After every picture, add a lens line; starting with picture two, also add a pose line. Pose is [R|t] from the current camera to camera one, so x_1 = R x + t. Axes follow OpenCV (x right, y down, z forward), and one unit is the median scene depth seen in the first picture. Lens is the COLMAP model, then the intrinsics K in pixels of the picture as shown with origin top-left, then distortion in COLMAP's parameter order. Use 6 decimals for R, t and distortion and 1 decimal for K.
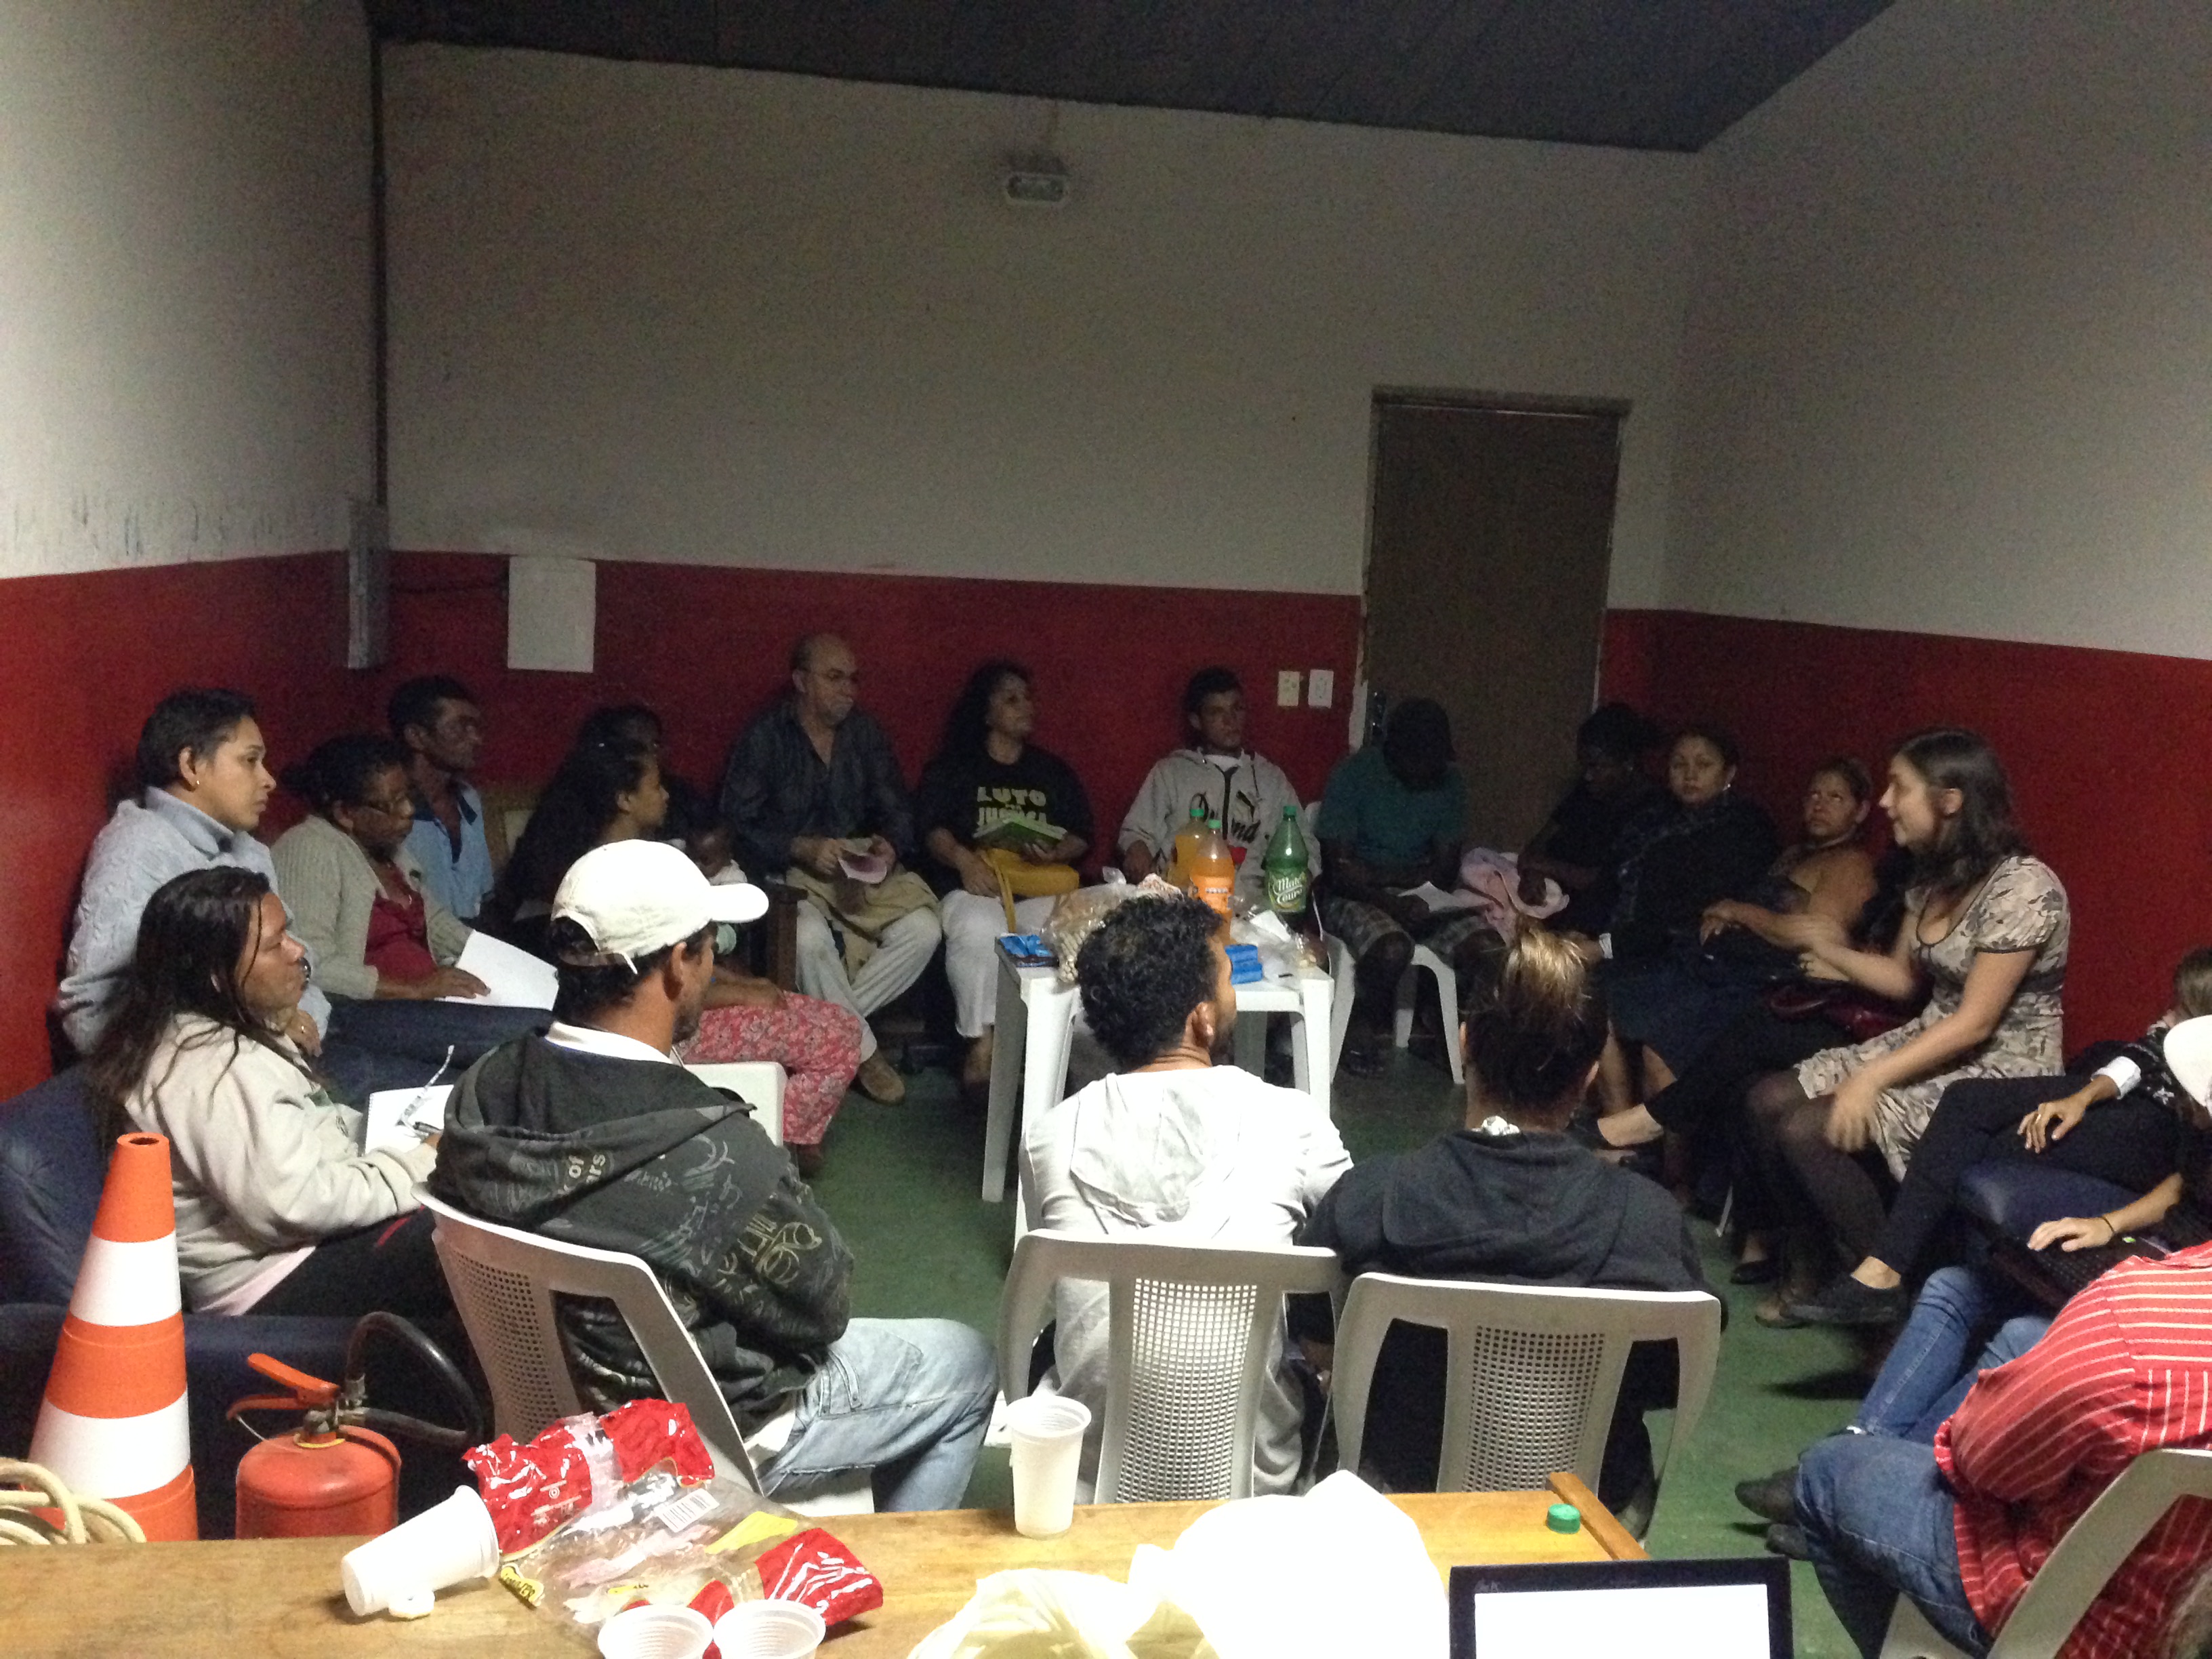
lens RADIAL K [[2024.4, 0, 1116.3], [0, 2024.4, 831.3], [0, 0, 1]] dist [0.076571, -0.050396]
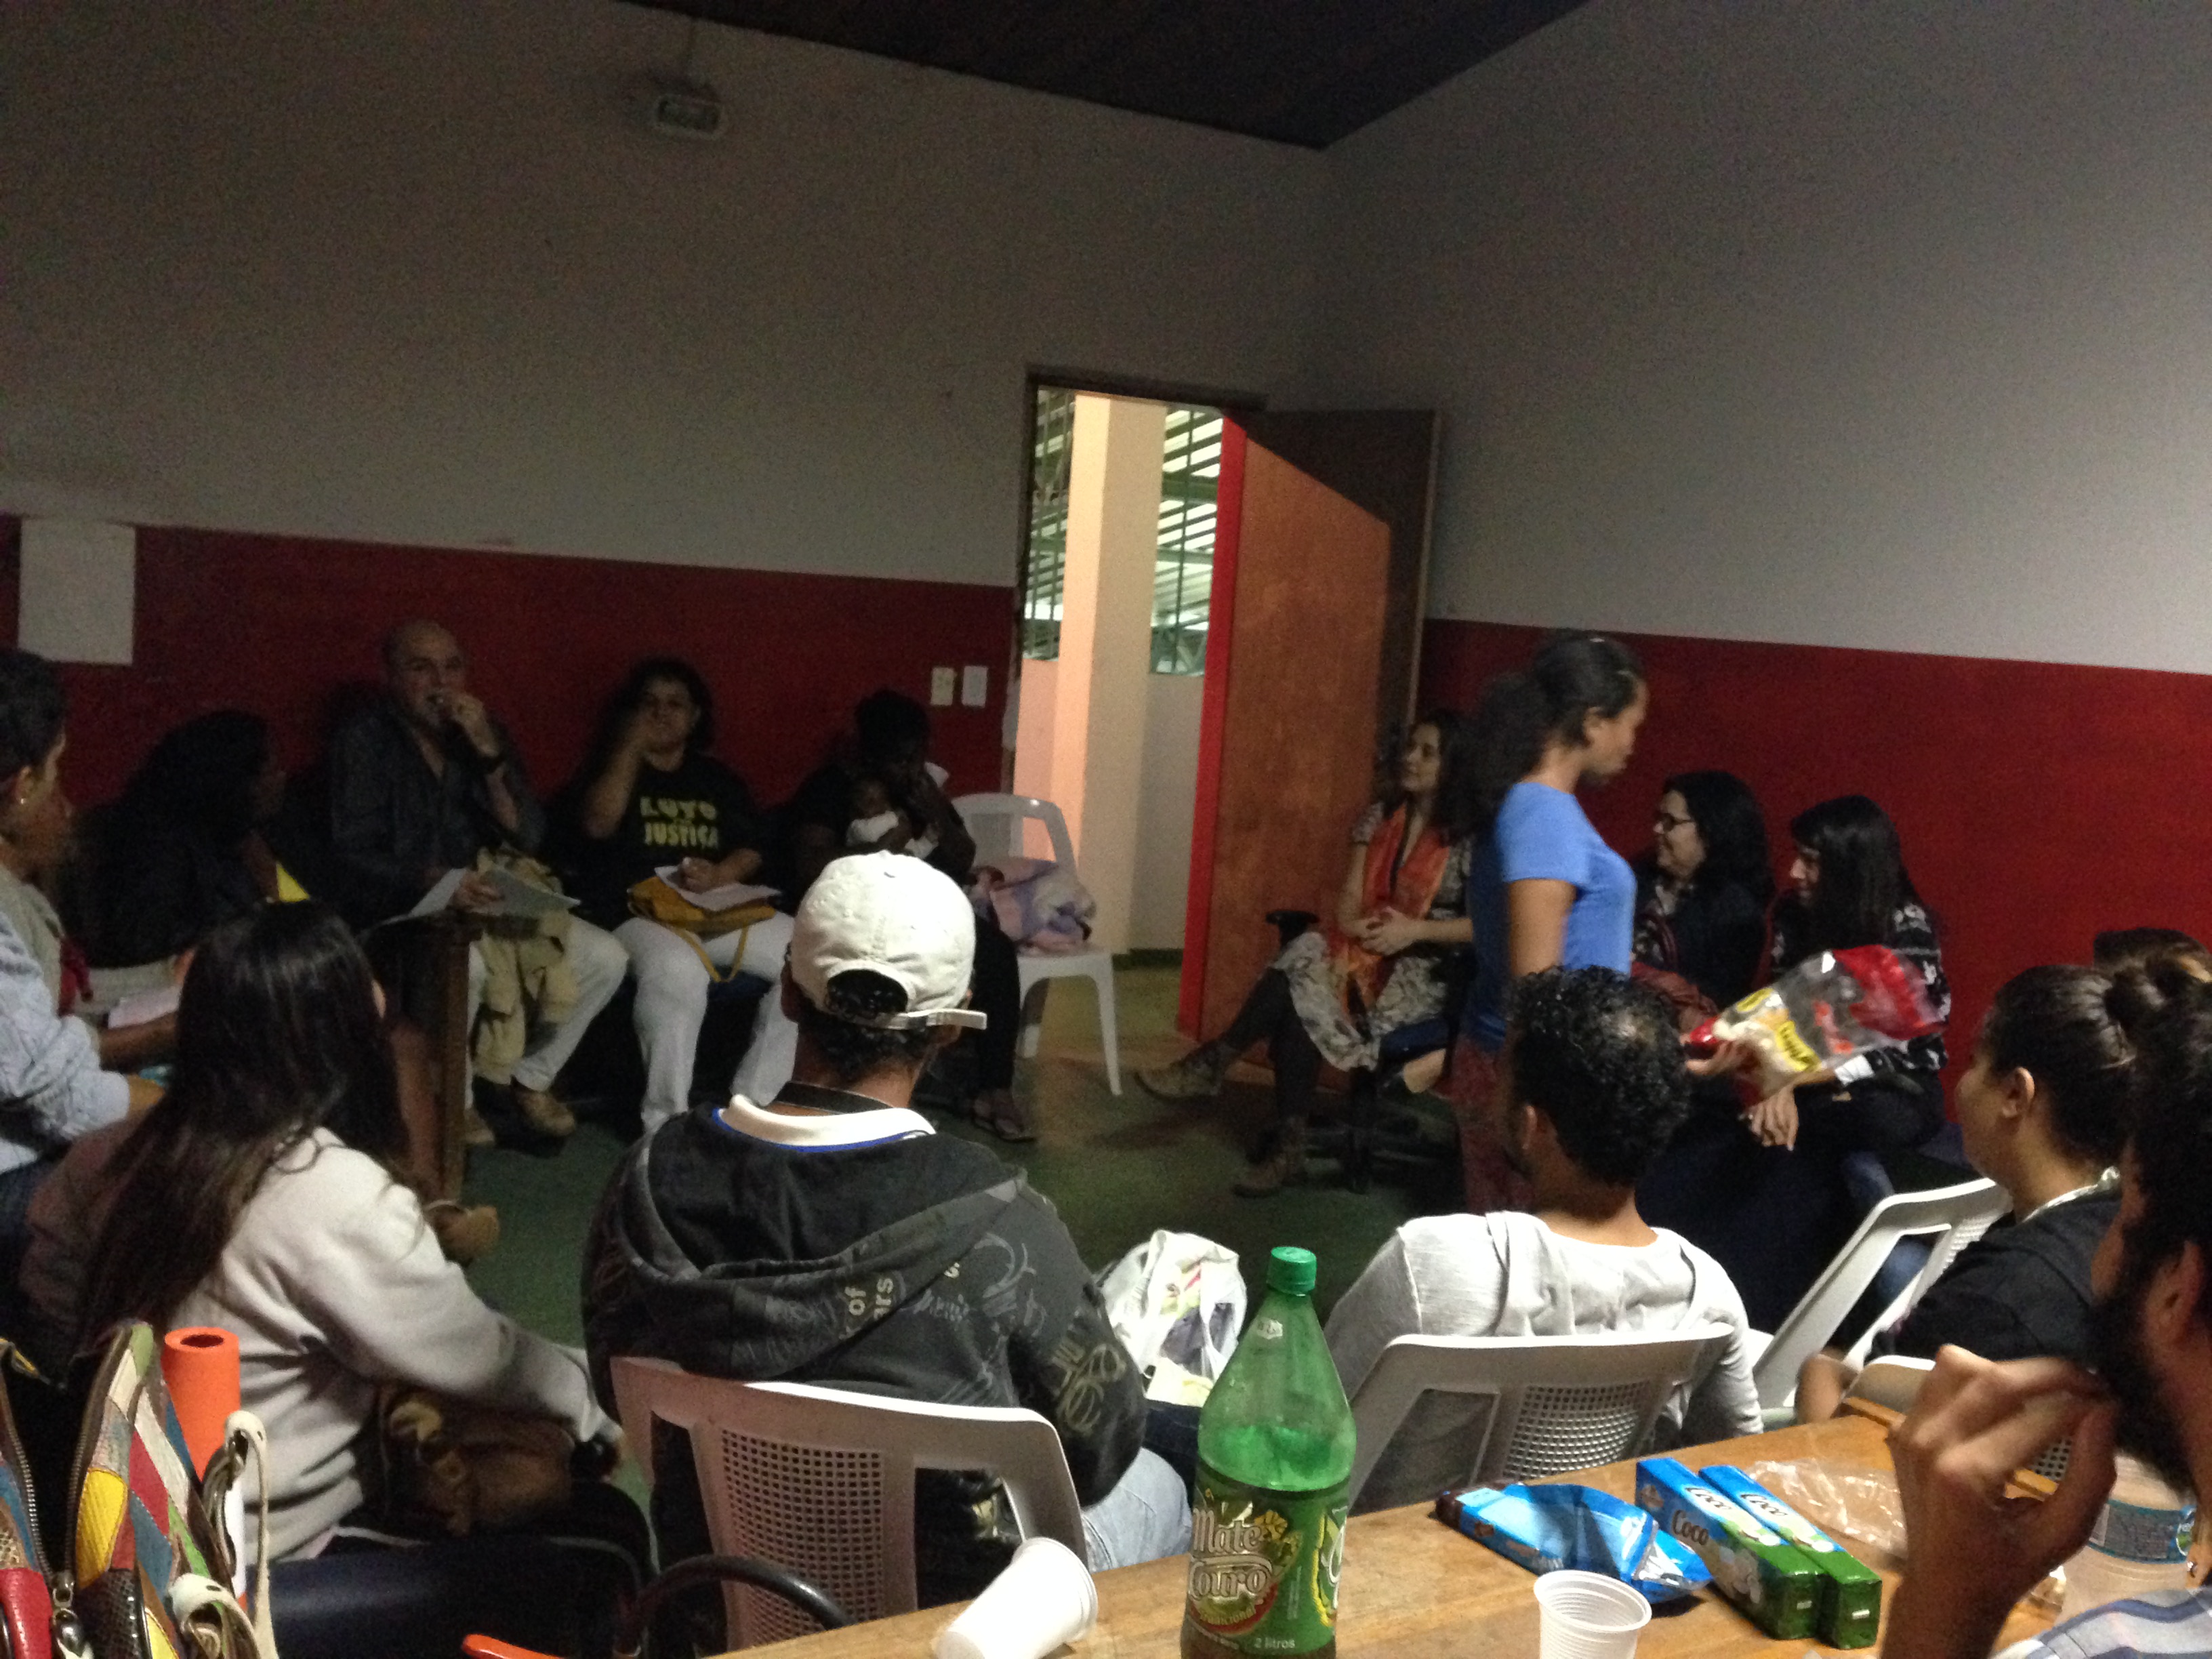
lens RADIAL K [[2048.0, 0, 1082.6], [0, 2048.0, 797.6], [0, 0, 1]] dist [0.018736, -0.013859]
pose [[0.945578, -0.017289, 0.324936, -0.169358], [0.026943, 0.999318, -0.025235, 0.004530], [-0.324278, 0.032616, 0.945399, 0.119806]]
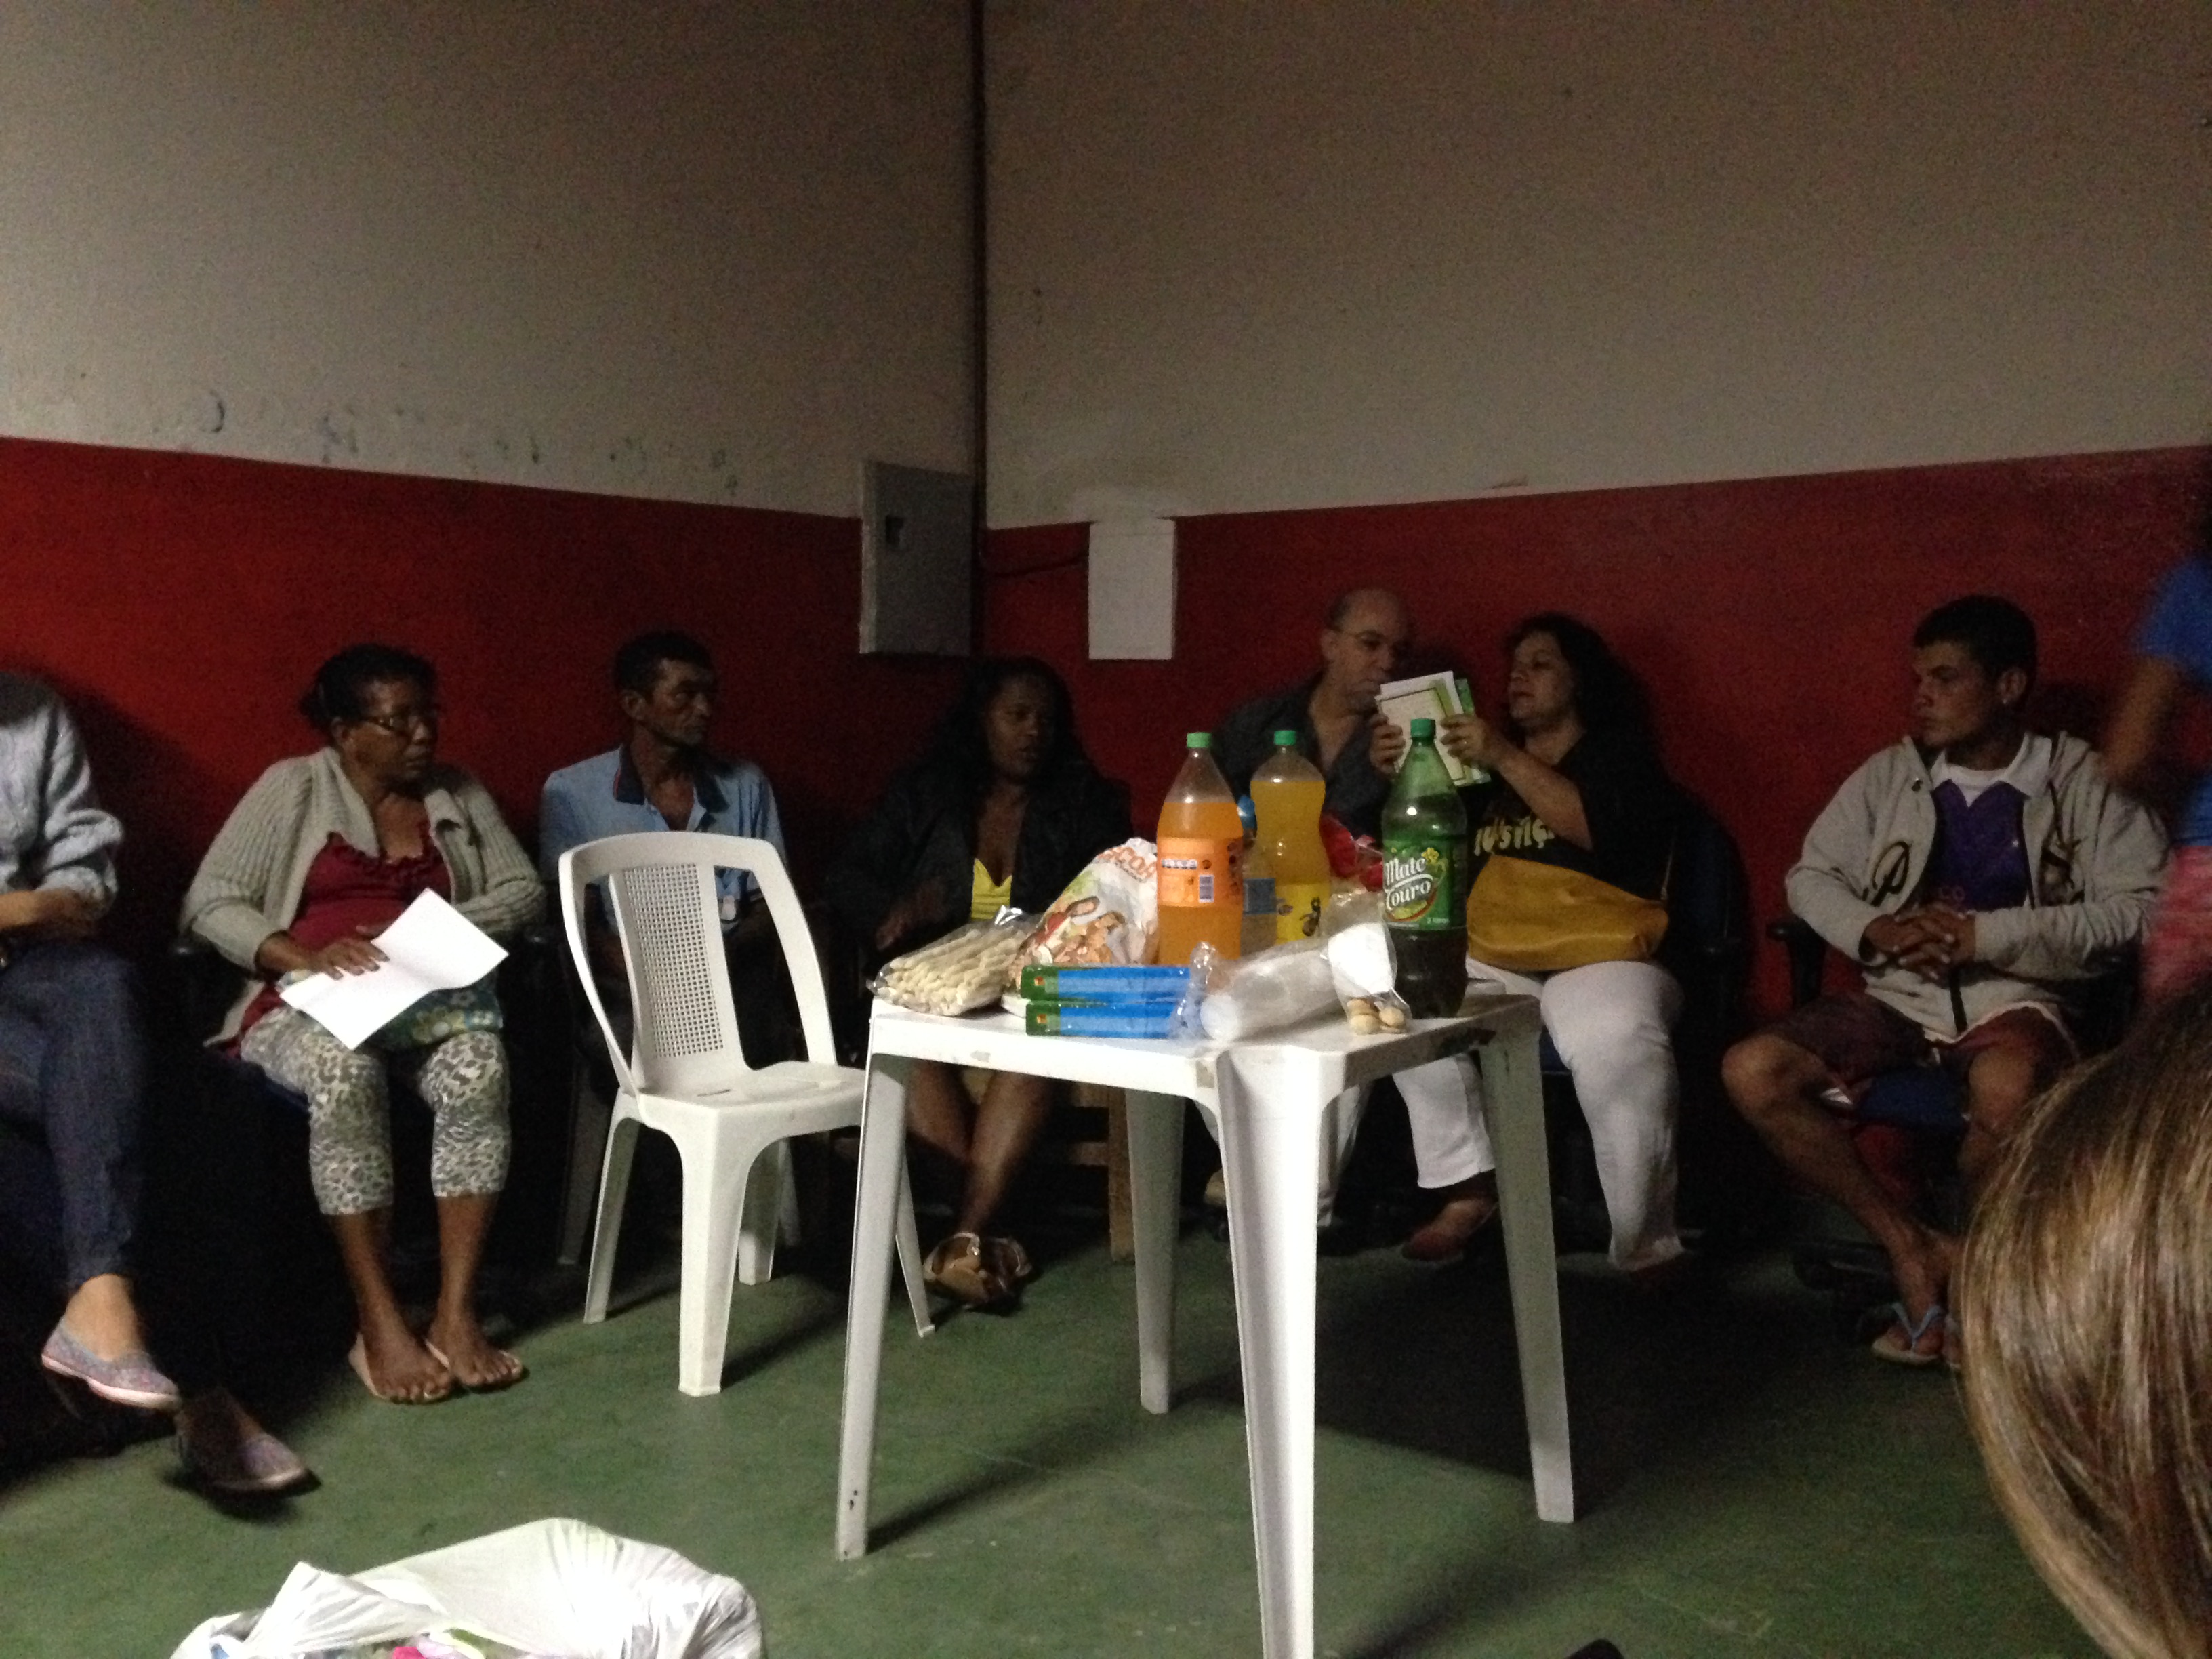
lens RADIAL K [[2031.0, 0, 1118.7], [0, 2031.0, 823.3], [0, 0, 1]] dist [0.093667, -0.122726]
pose [[0.664418, -0.004877, -0.747345, 0.323054], [-0.072706, 0.994814, -0.071130, 0.043306], [0.743816, 0.101597, 0.660618, 0.475843]]
